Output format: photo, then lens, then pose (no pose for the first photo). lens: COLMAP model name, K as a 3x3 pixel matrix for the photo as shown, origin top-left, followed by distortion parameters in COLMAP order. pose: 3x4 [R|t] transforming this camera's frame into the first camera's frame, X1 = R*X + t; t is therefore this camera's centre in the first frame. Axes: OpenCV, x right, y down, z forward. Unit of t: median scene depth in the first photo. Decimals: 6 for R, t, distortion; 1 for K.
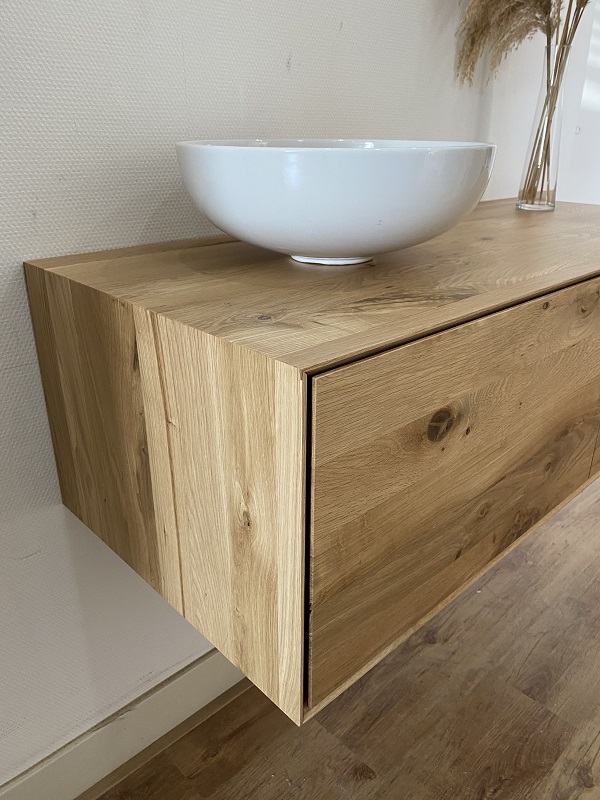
lens RADIAL K [[605.9, 0, 302.0], [0, 605.9, 396.6], [0, 0, 1]] dist [0.062966, -0.073965]
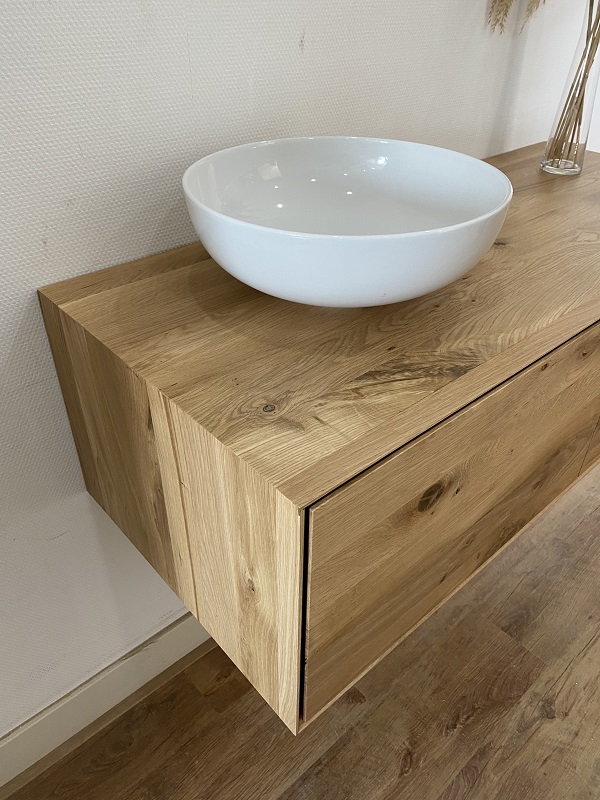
lens RADIAL K [[605.9, 0, 295.8], [0, 605.9, 394.7], [0, 0, 1]] dist [0.065424, -0.089416]
pose [[0.999287, 0.024640, -0.028602, 0.012619], [-0.018128, 0.977755, 0.208967, -0.321150], [0.033115, -0.208299, 0.977504, -0.027115]]
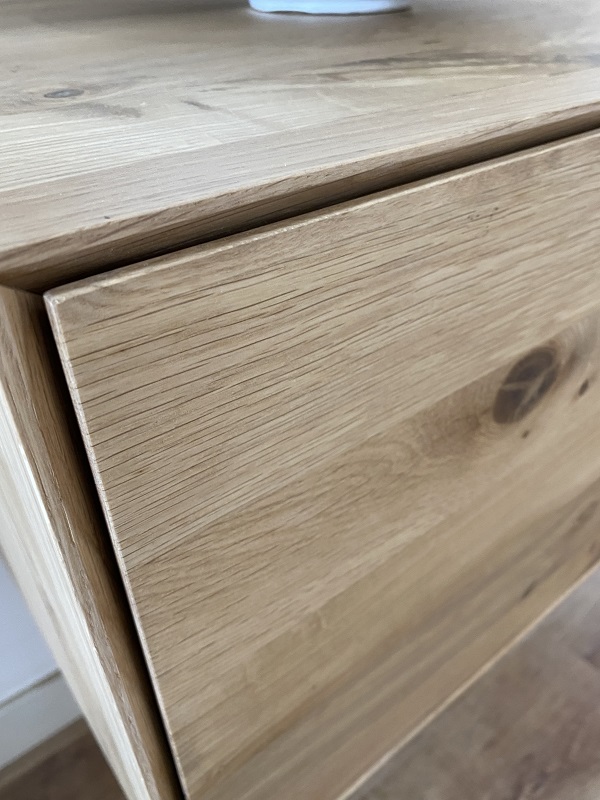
lens RADIAL K [[624.6, 0, 300.0], [0, 624.6, 400.0], [0, 0, 1]] dist [0.002054, -0.000997]
pose [[0.995688, 0.041406, -0.083007, 0.099335], [-0.021425, 0.973305, 0.228514, -0.034460], [0.090253, -0.225750, 0.969996, 0.517445]]
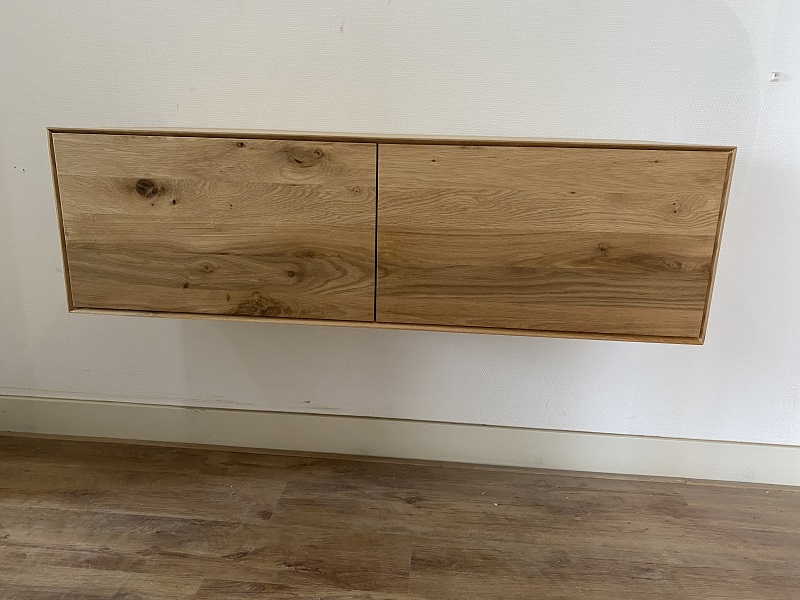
lens RADIAL K [[605.9, 0, 400.0], [0, 605.9, 300.0], [0, 0, 1]] dist [0.065424, -0.089416]
pose [[0.666041, 0.213862, -0.714600, 2.030283], [-0.316233, 0.948620, -0.010846, 0.136329], [0.675564, 0.233204, 0.699450, 0.240627]]
